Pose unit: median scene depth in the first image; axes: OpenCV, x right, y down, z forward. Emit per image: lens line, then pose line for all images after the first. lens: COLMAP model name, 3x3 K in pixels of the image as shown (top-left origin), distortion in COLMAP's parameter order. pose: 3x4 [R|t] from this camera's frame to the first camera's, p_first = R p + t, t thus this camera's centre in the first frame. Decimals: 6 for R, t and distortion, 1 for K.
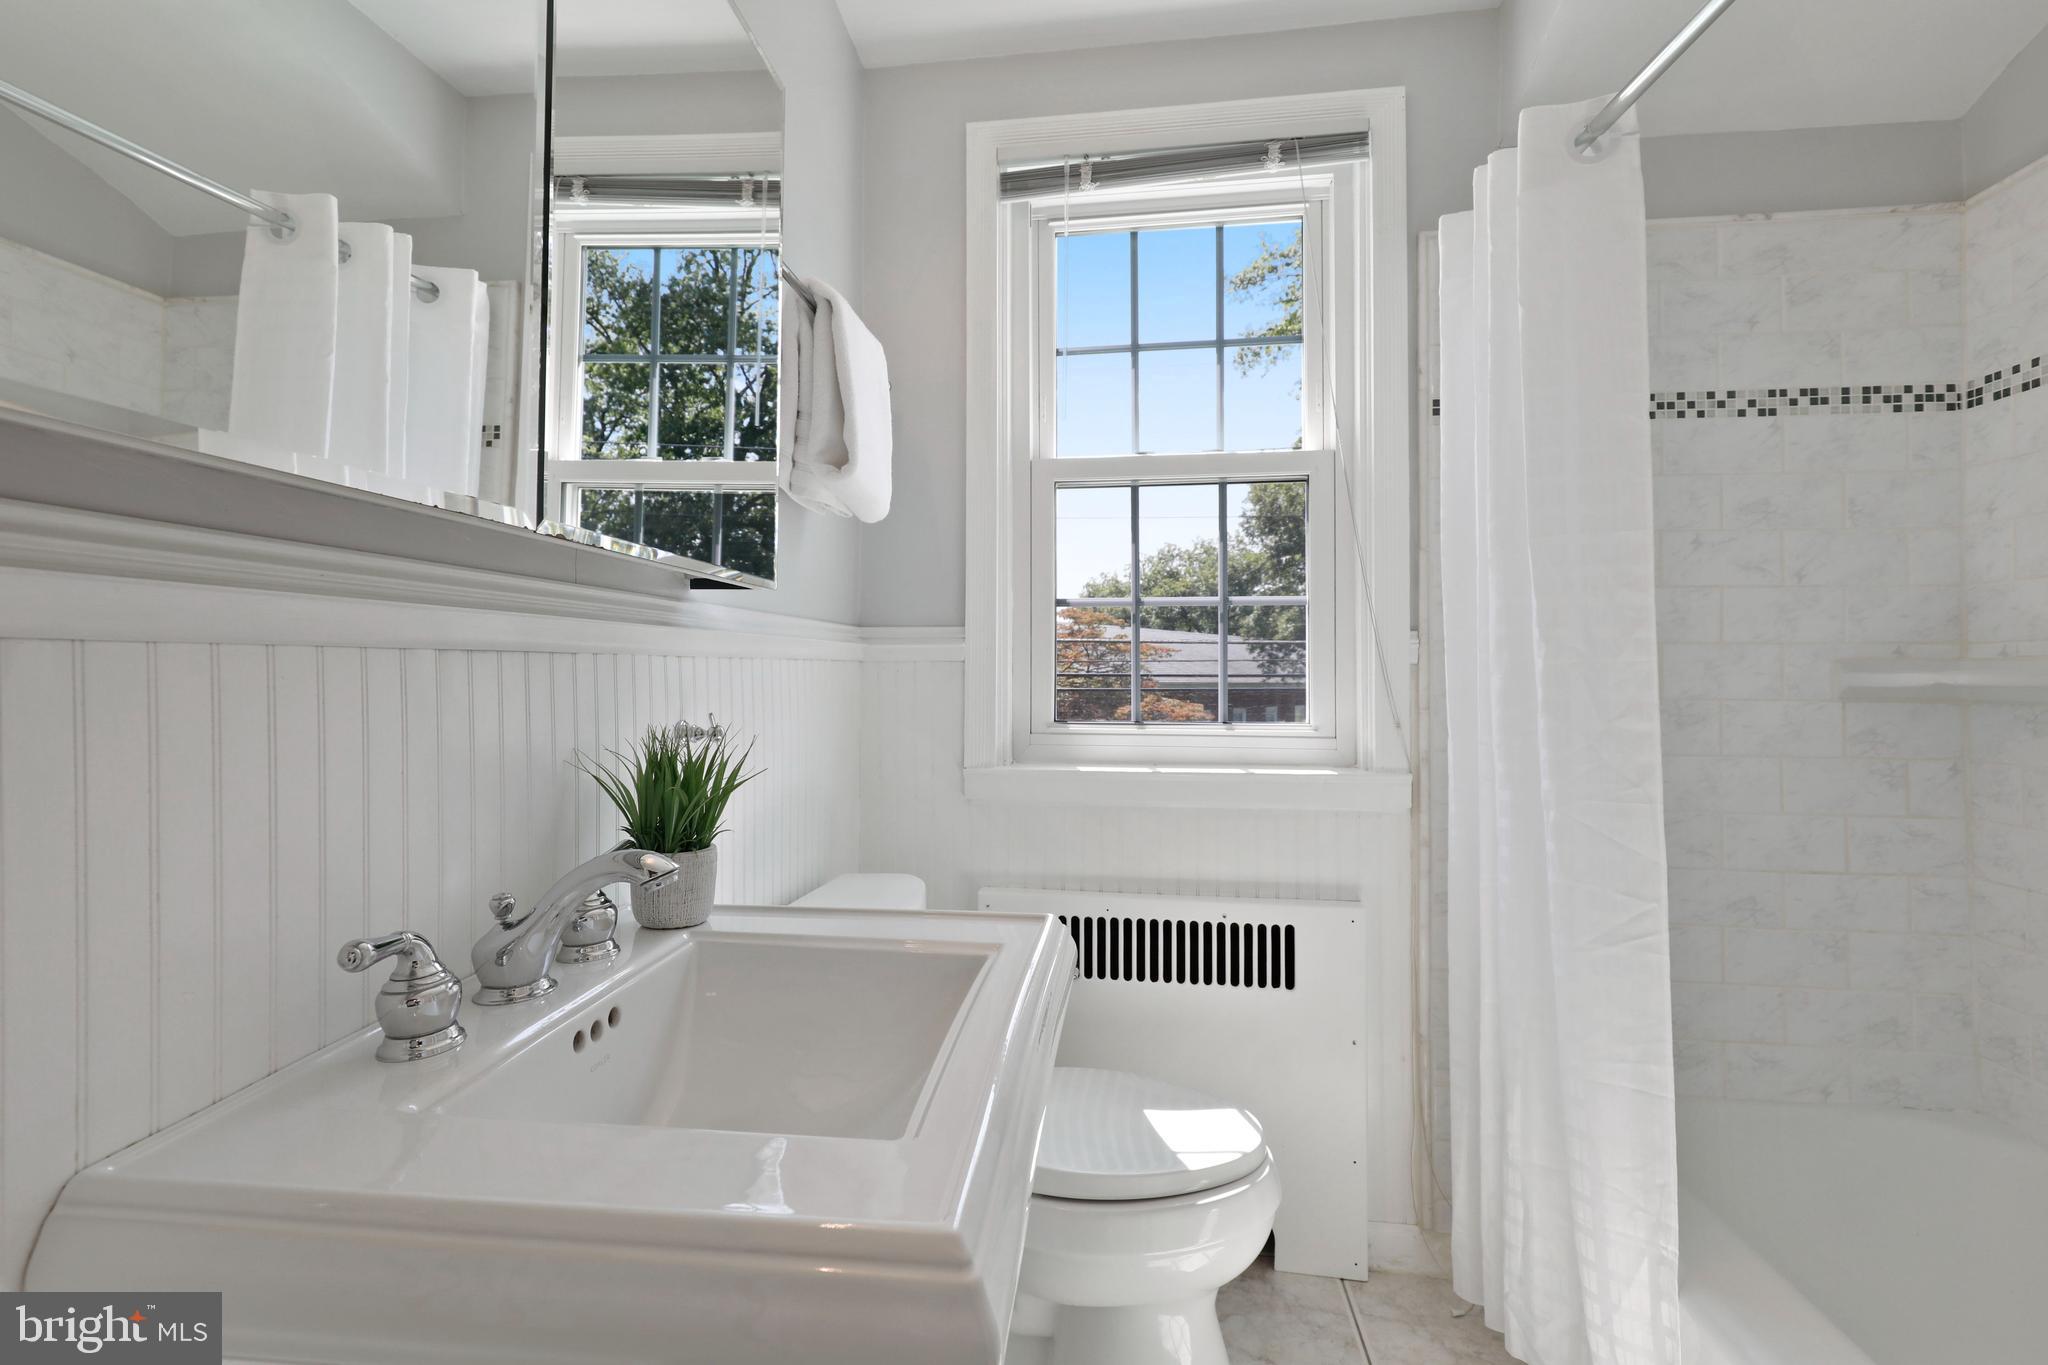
lens RADIAL K [[930.2, 0, 1035.3], [0, 930.2, 673.5], [0, 0, 1]] dist [0.004735, -0.000025]
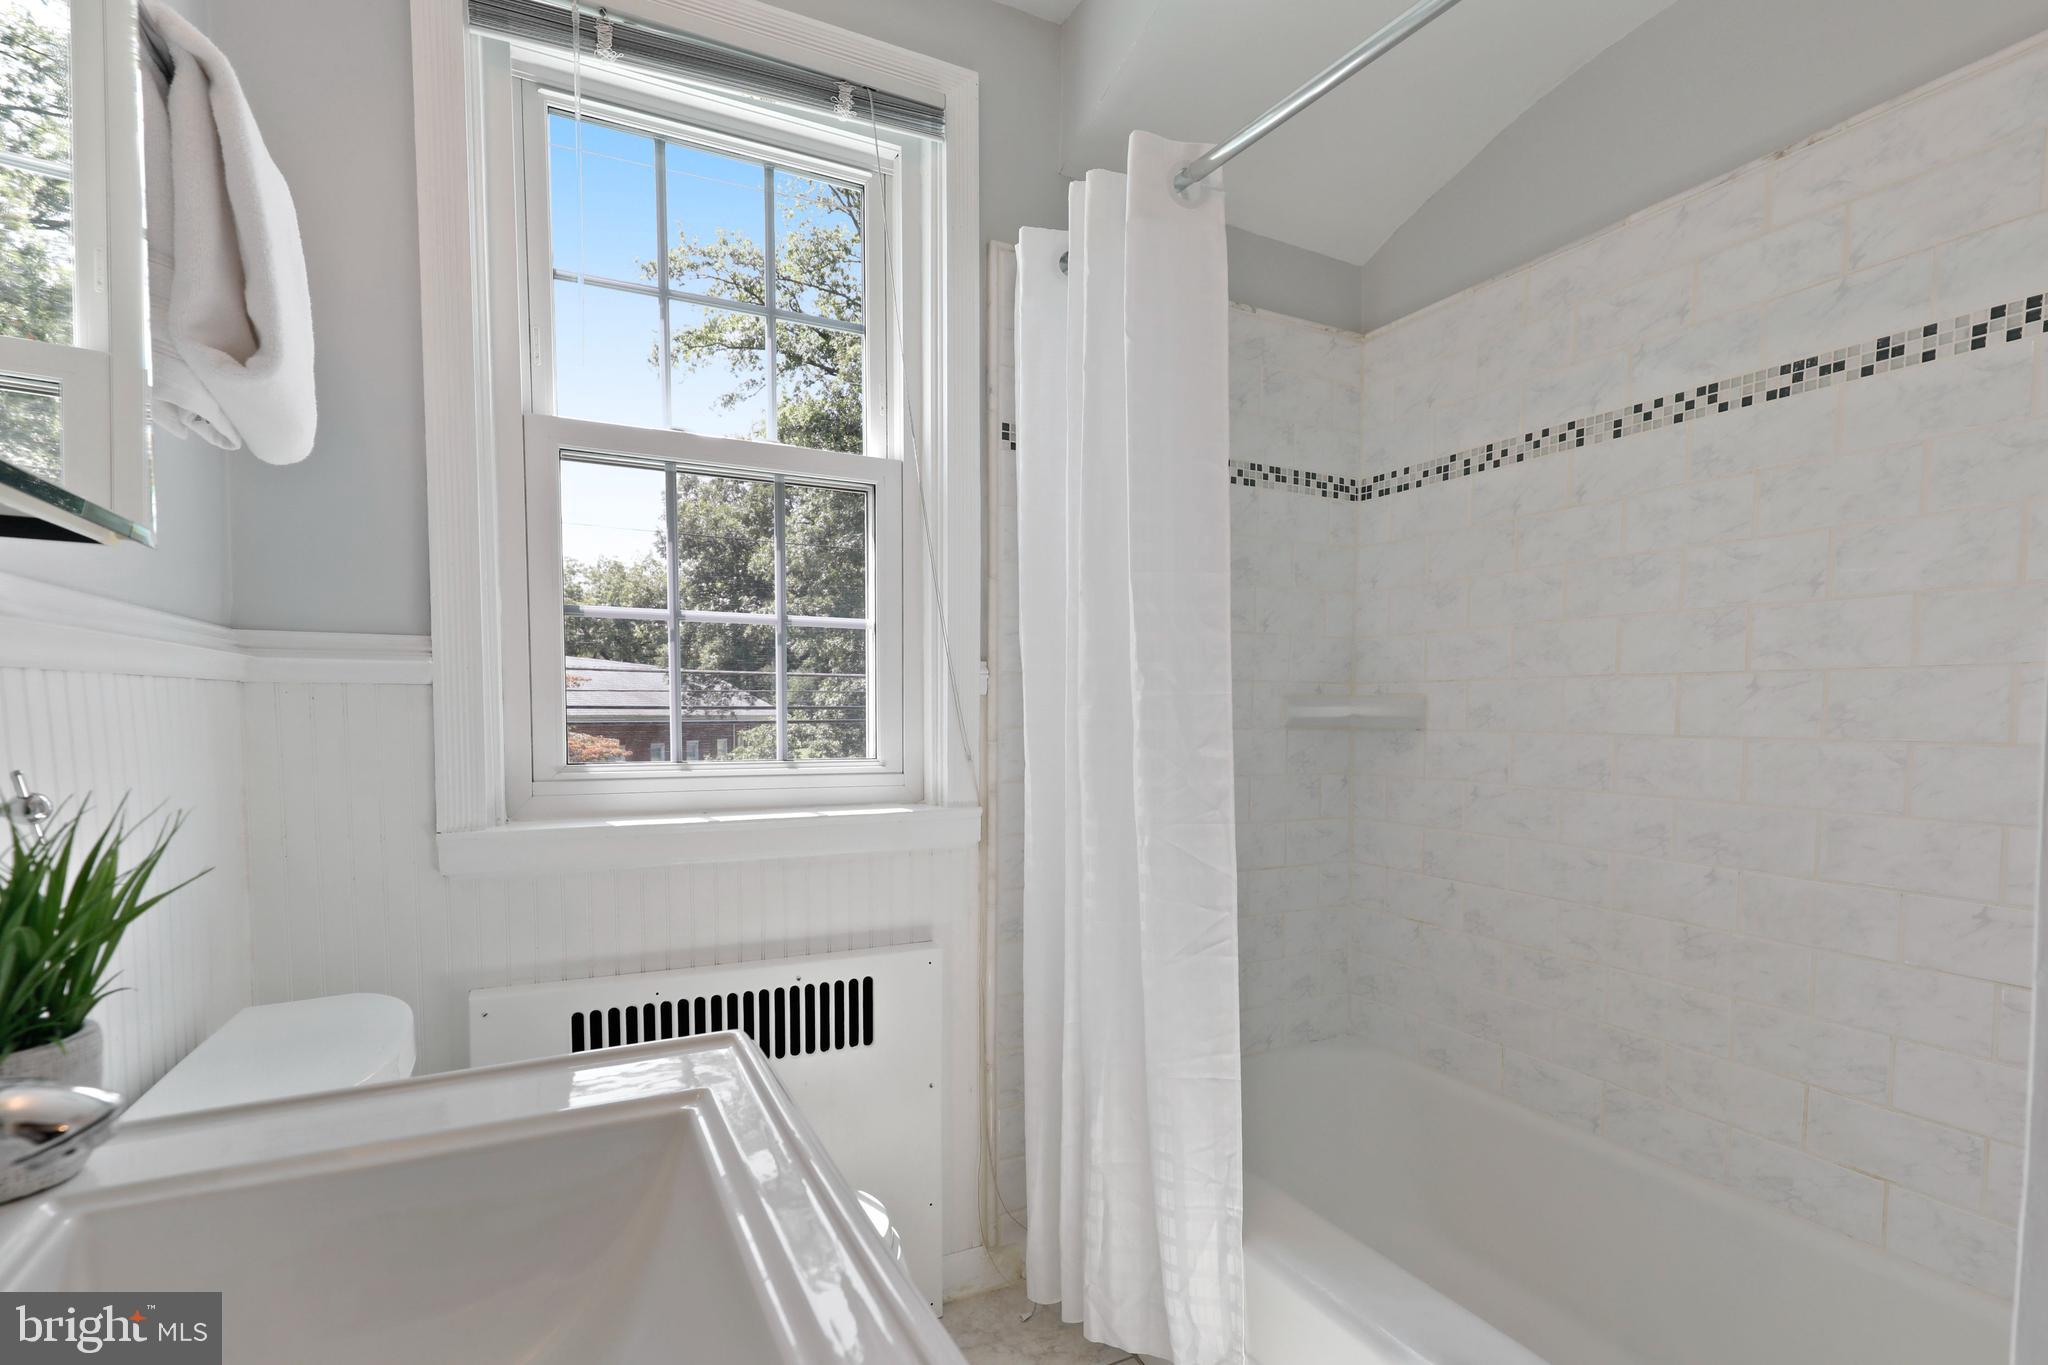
lens RADIAL K [[930.2, 0, 993.8], [0, 930.2, 769.8], [0, 0, 1]] dist [0.004735, -0.000025]
pose [[0.828300, -0.033700, 0.559271, -0.146376], [-0.004531, 0.997754, 0.066832, 0.002764], [-0.560267, -0.057891, 0.826287, 0.195626]]
